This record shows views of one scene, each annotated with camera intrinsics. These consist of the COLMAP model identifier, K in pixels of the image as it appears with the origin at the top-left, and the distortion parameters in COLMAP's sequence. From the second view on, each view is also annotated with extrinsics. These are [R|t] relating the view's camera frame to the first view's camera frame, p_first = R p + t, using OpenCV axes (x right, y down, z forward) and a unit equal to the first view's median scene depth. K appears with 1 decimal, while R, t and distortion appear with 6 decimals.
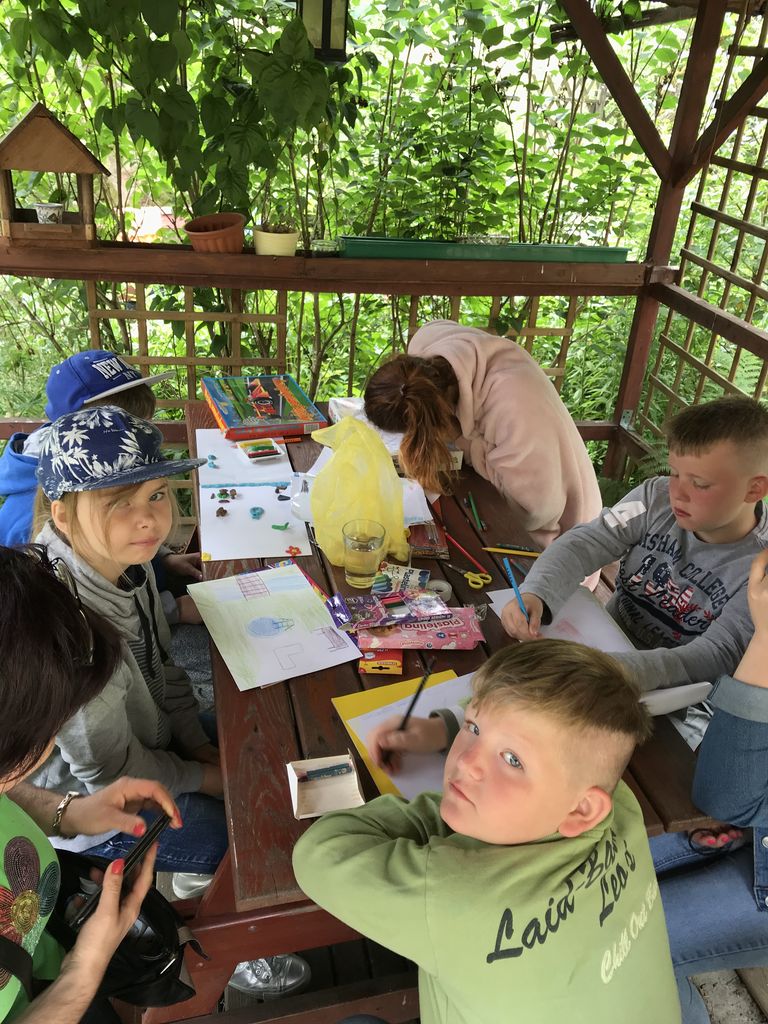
lens RADIAL K [[863.0, 0, 384.0], [0, 863.0, 512.0], [0, 0, 1]] dist [0.036072, -0.003387]
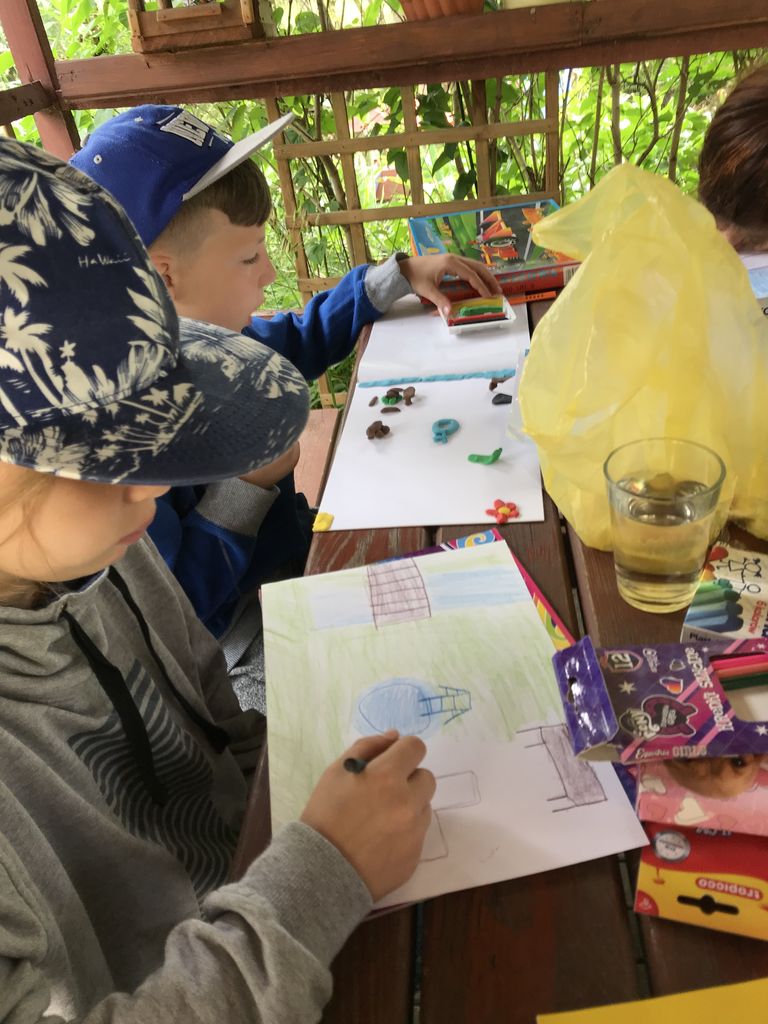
lens RADIAL K [[863.0, 0, 384.0], [0, 863.0, 512.0], [0, 0, 1]] dist [0.036072, -0.003387]
pose [[0.933154, 0.012410, -0.359264, -0.001039], [0.015747, 0.997033, 0.075342, 0.010919], [0.359133, -0.075963, 0.930190, 0.570288]]
